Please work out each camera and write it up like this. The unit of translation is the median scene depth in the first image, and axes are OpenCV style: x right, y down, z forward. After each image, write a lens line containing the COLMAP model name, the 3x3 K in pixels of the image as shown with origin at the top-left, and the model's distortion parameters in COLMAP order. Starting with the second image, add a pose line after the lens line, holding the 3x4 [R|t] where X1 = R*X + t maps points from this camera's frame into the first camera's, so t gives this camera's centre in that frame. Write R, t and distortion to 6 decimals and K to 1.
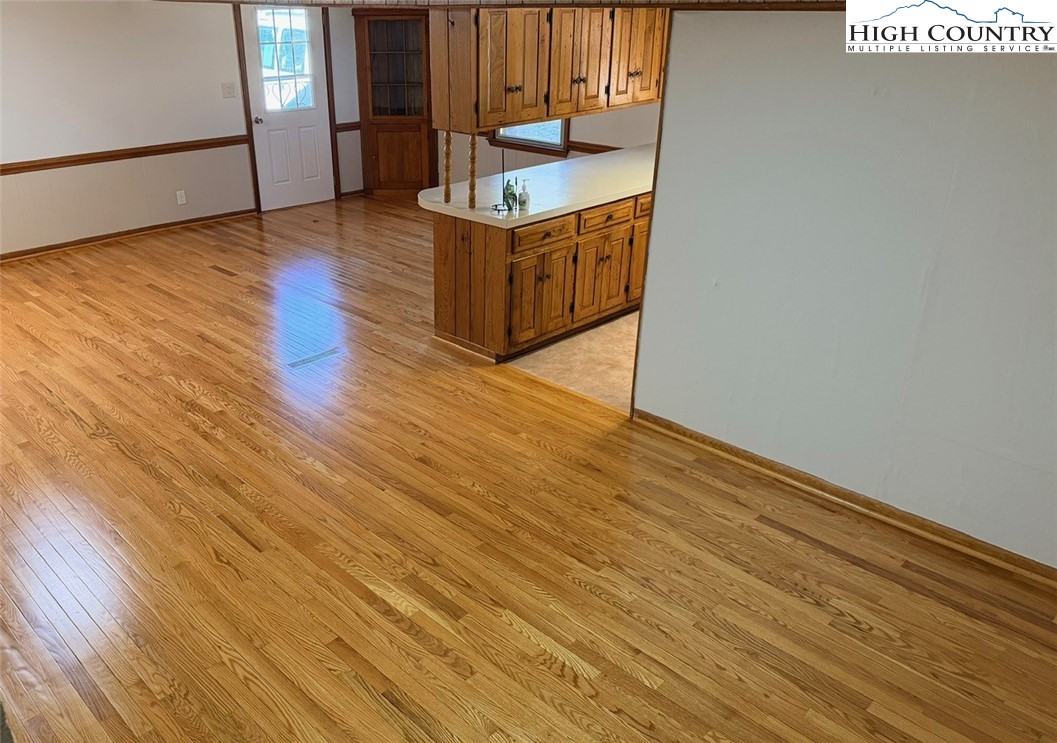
lens RADIAL K [[830.6, 0, 469.2], [0, 830.6, 374.1], [0, 0, 1]] dist [0.174419, -0.356140]
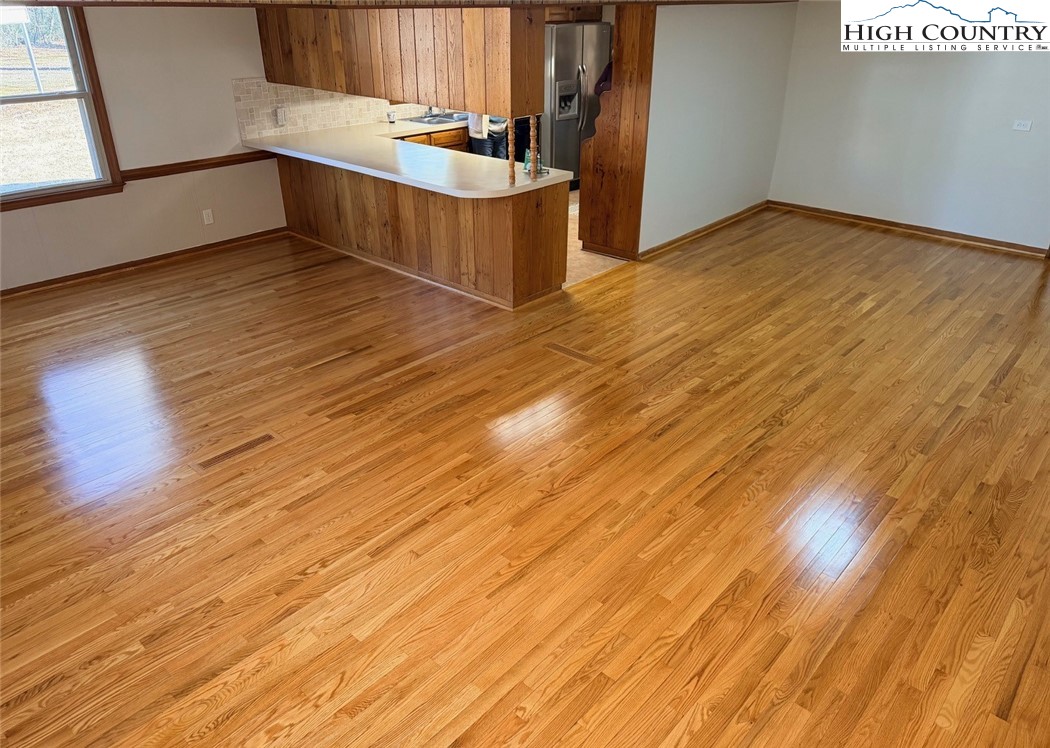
lens RADIAL K [[705.9, 0, 510.9], [0, 705.9, 372.5], [0, 0, 1]] dist [0.027604, -0.003733]
pose [[-0.046806, -0.460055, 0.886656, -1.283232], [0.409360, 0.800835, 0.437136, -0.547089], [-0.911172, 0.383422, 0.150844, 1.251669]]
